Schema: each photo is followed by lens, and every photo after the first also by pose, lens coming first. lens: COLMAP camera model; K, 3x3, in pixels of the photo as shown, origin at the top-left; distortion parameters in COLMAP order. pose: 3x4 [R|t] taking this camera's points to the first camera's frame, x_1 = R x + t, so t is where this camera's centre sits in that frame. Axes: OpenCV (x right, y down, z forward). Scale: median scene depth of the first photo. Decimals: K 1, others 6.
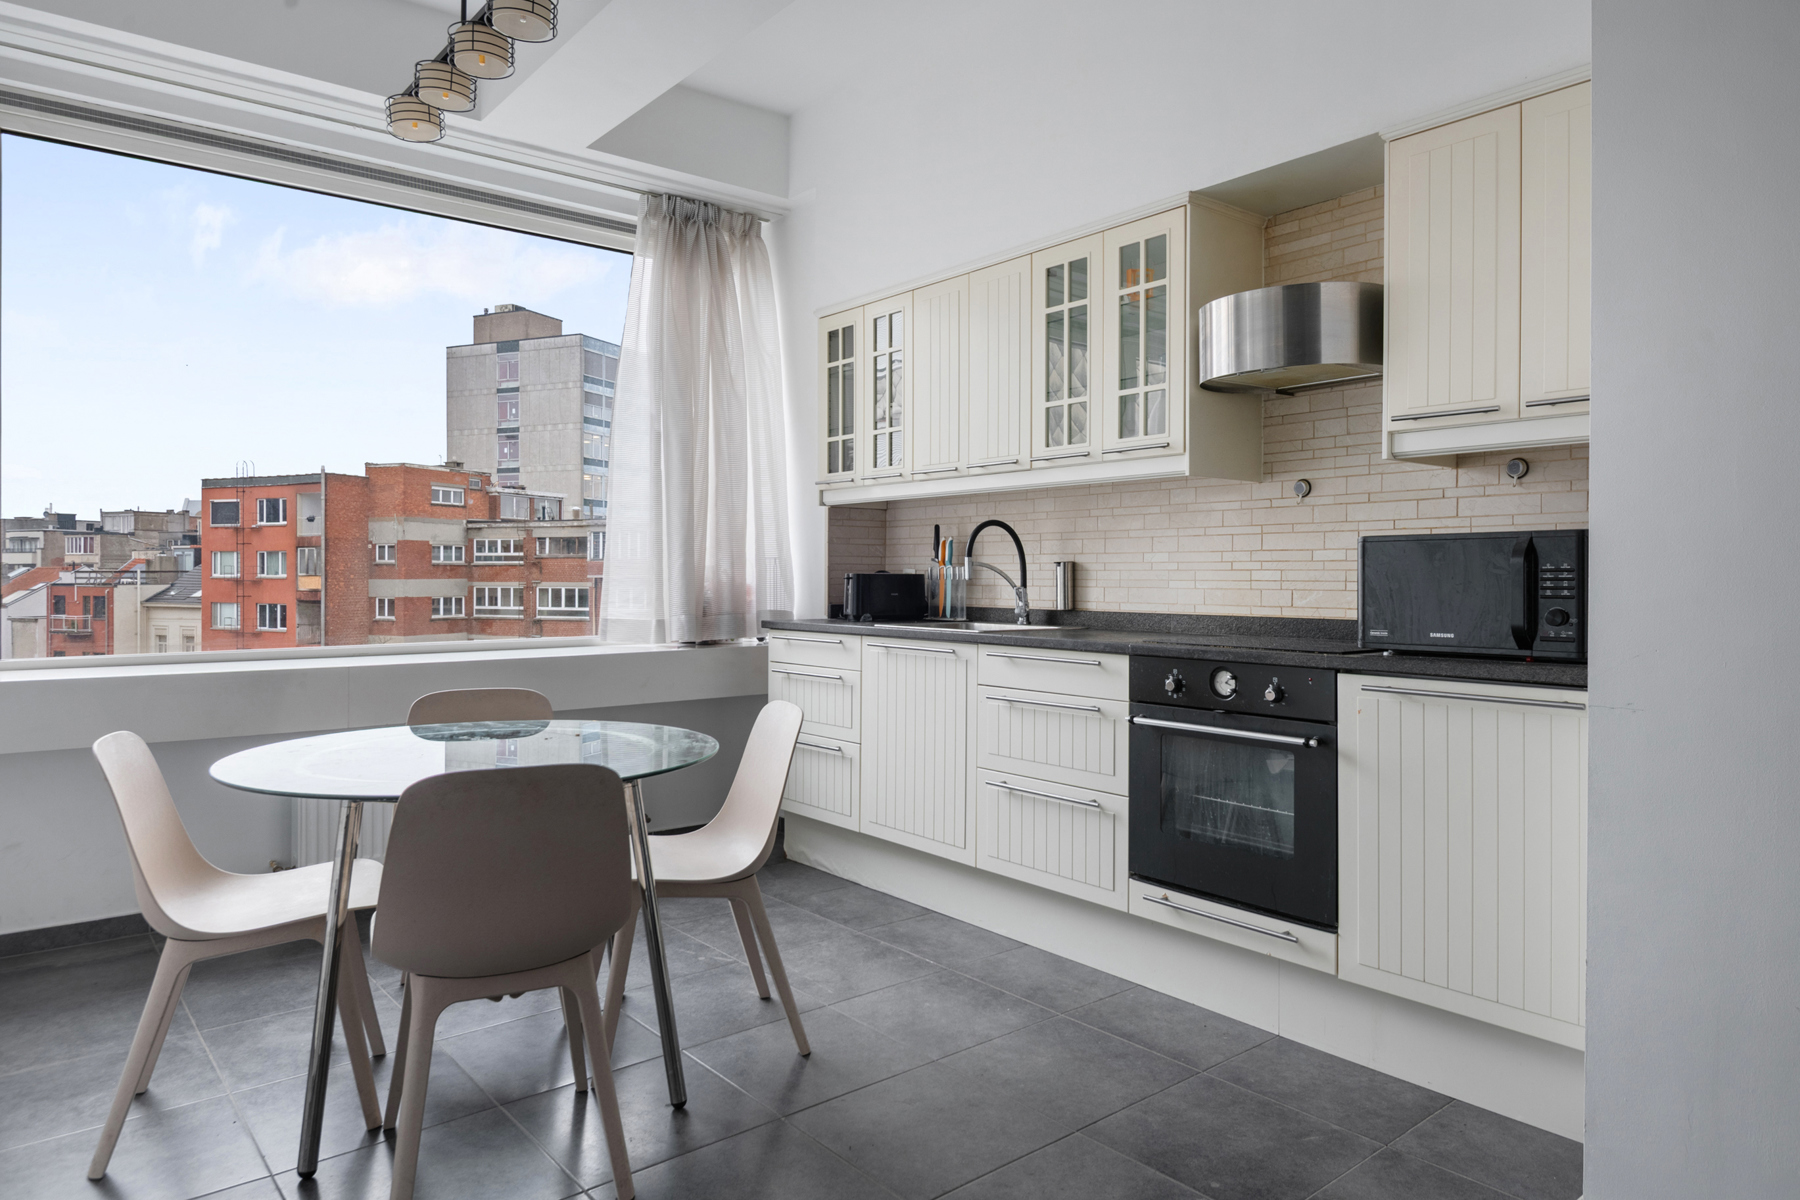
lens RADIAL K [[1137.1, 0, 903.7], [0, 1137.1, 581.9], [0, 0, 1]] dist [0.024158, 0.000243]
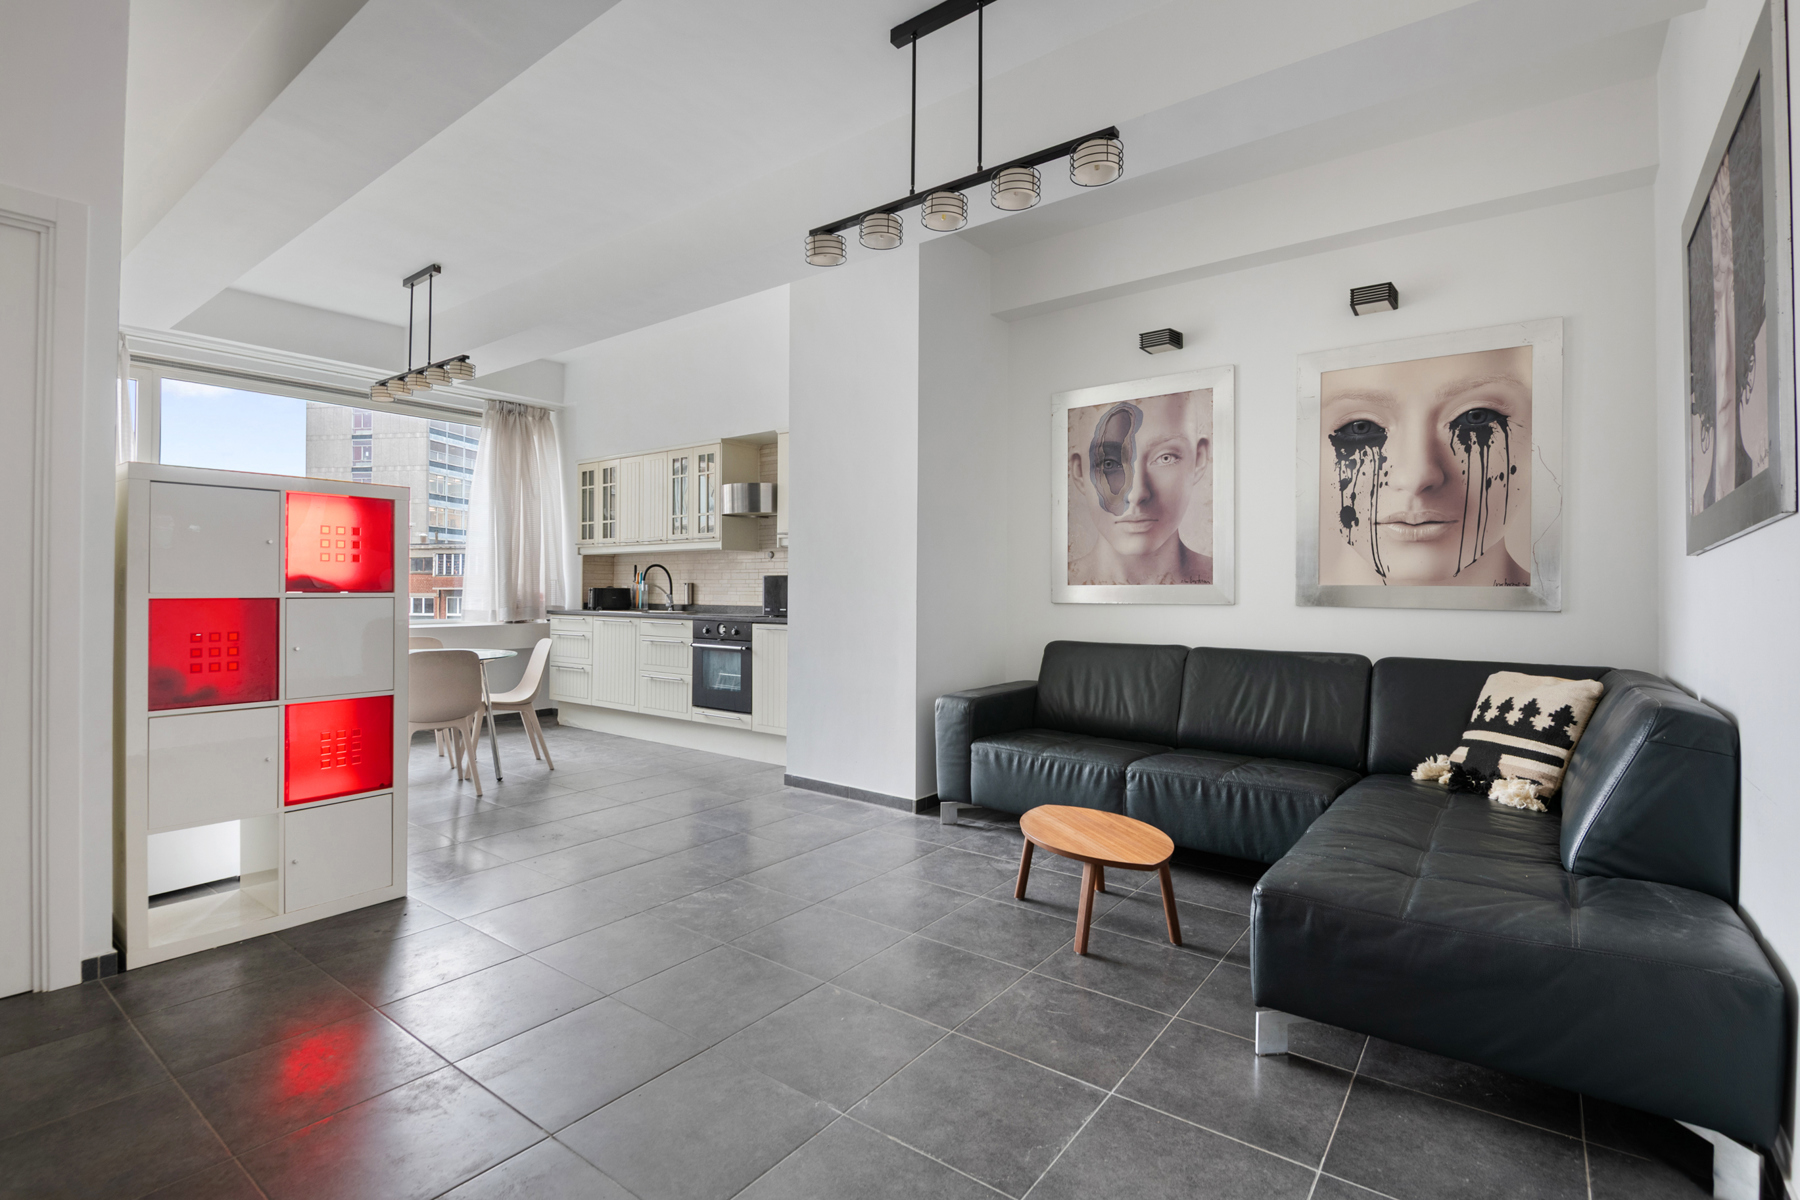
lens RADIAL K [[832.8, 0, 892.6], [0, 832.8, 590.3], [0, 0, 1]] dist [0.025556, -0.027937]
pose [[0.973079, 0.004707, 0.230424, 0.135144], [-0.003555, 0.999979, -0.005415, 0.003689], [-0.230444, 0.004450, 0.973075, -0.619317]]
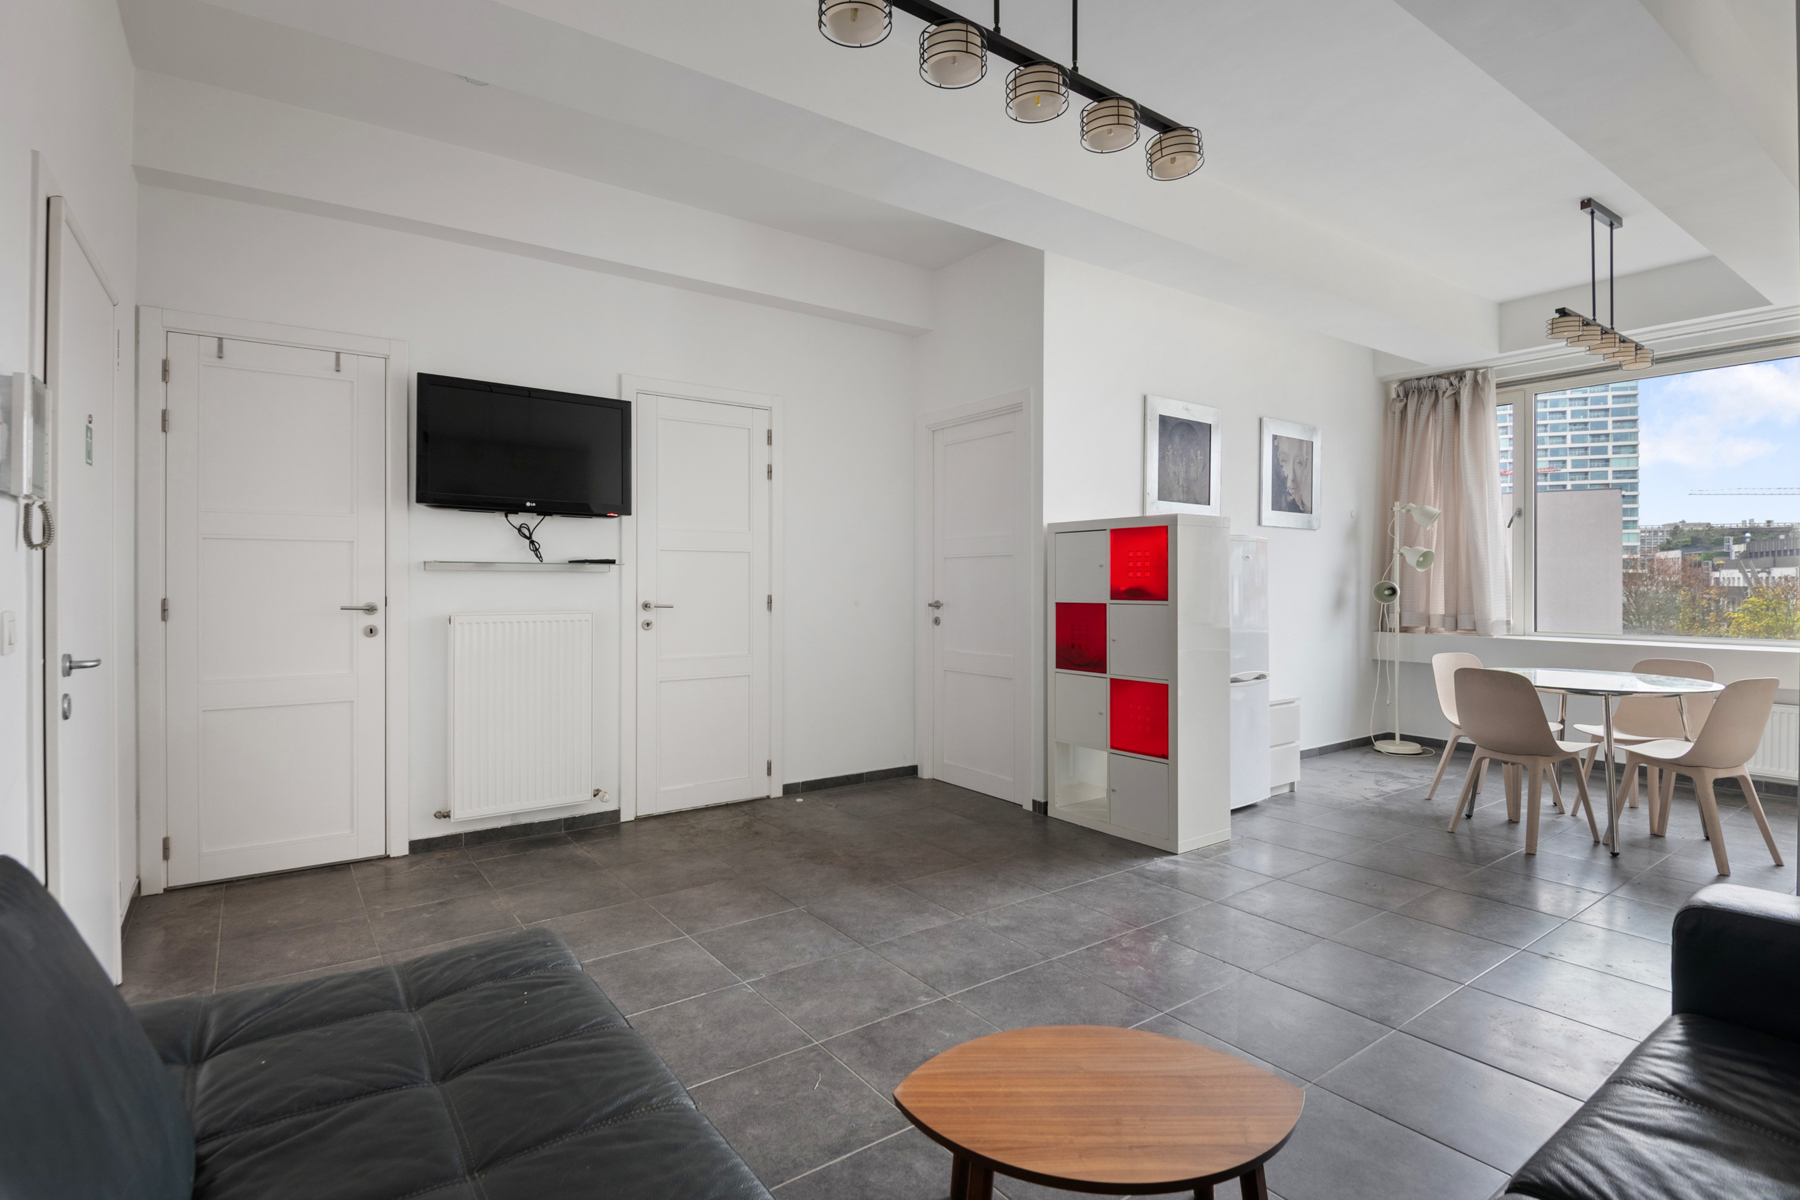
lens RADIAL K [[874.8, 0, 895.8], [0, 874.8, 589.8], [0, 0, 1]] dist [0.001386, -0.014161]
pose [[-0.060707, 0.009274, -0.998113, 0.750964], [-0.008069, 0.999920, 0.009781, -0.013080], [0.998123, 0.008647, -0.060627, -0.109433]]
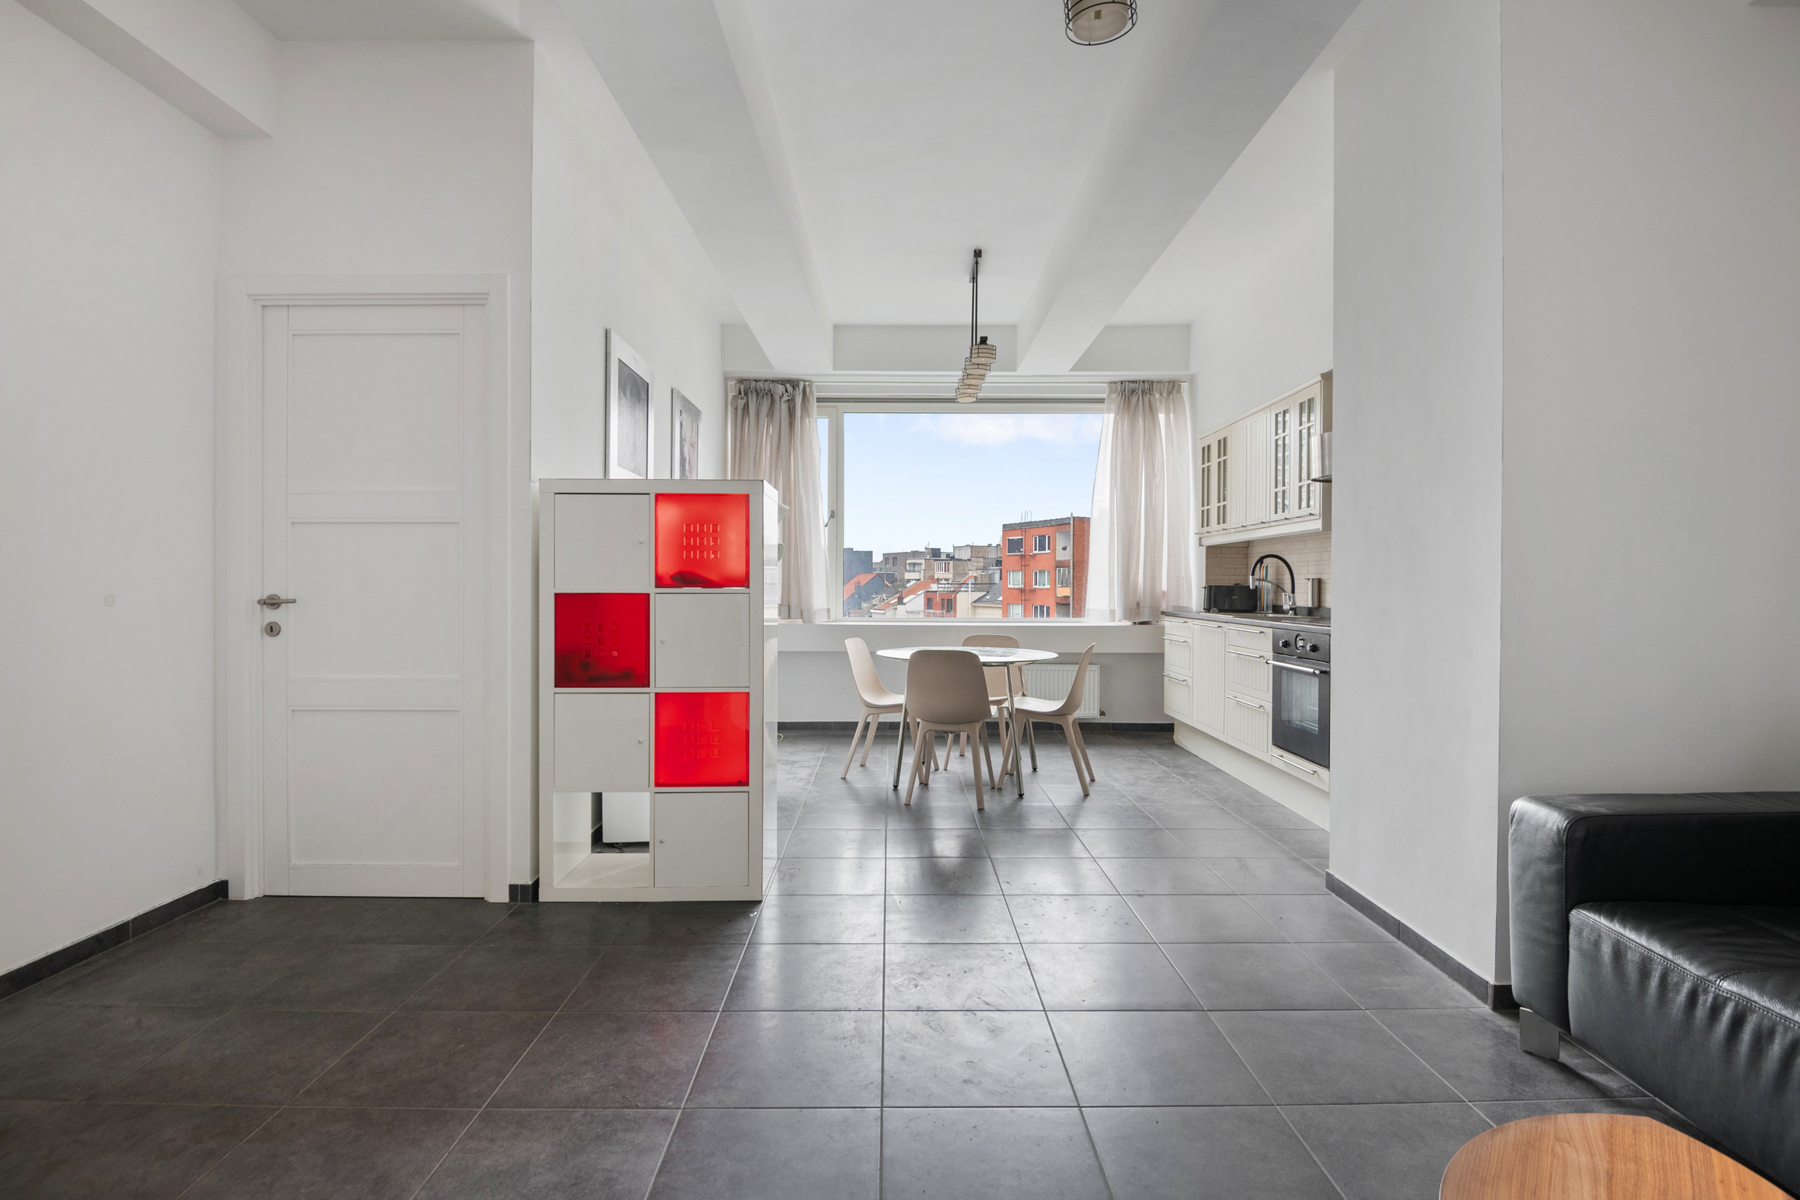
lens RADIAL K [[874.8, 0, 895.8], [0, 874.8, 589.8], [0, 0, 1]] dist [0.001386, -0.014161]
pose [[0.779807, 0.006521, -0.625987, 0.411652], [-0.008105, 0.999967, 0.000320, 0.003530], [0.625968, 0.004824, 0.779834, -0.347667]]
